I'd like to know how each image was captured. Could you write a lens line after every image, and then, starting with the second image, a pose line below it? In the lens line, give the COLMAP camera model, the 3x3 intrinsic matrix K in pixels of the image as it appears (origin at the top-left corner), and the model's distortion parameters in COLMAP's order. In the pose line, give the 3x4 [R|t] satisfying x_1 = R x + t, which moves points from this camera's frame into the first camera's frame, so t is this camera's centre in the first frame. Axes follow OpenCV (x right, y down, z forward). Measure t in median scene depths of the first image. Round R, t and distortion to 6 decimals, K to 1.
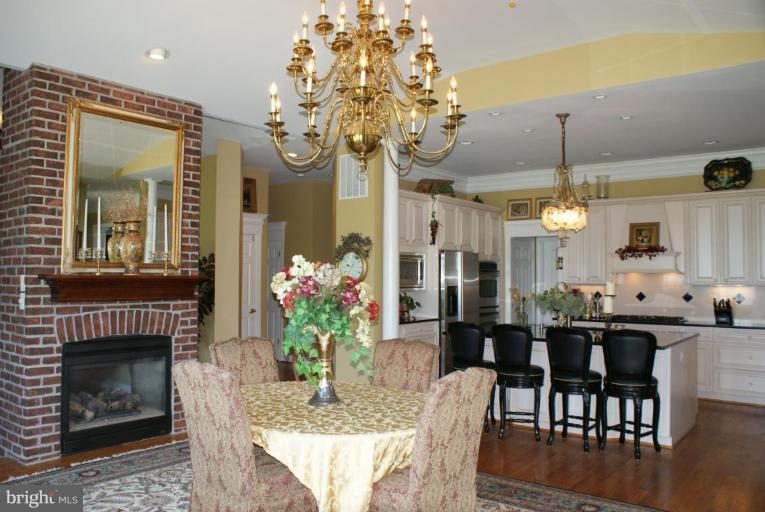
lens RADIAL K [[598.7, 0, 382.5], [0, 598.7, 256.0], [0, 0, 1]] dist [-0.162080, 0.139976]
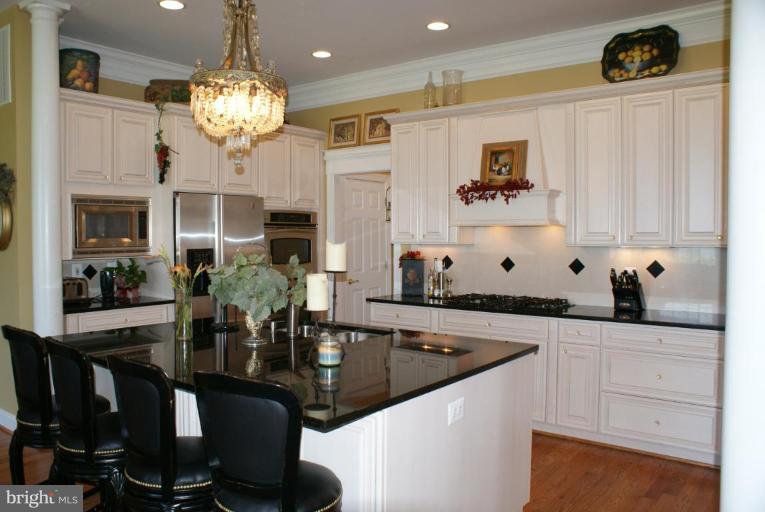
lens RADIAL K [[598.7, 0, 382.5], [0, 598.7, 256.0], [0, 0, 1]] dist [-0.162080, 0.139976]
pose [[0.999940, -0.007454, 0.008044, 0.320144], [0.006871, 0.997502, 0.070298, 0.016119], [-0.008548, -0.070238, 0.997494, 0.388329]]
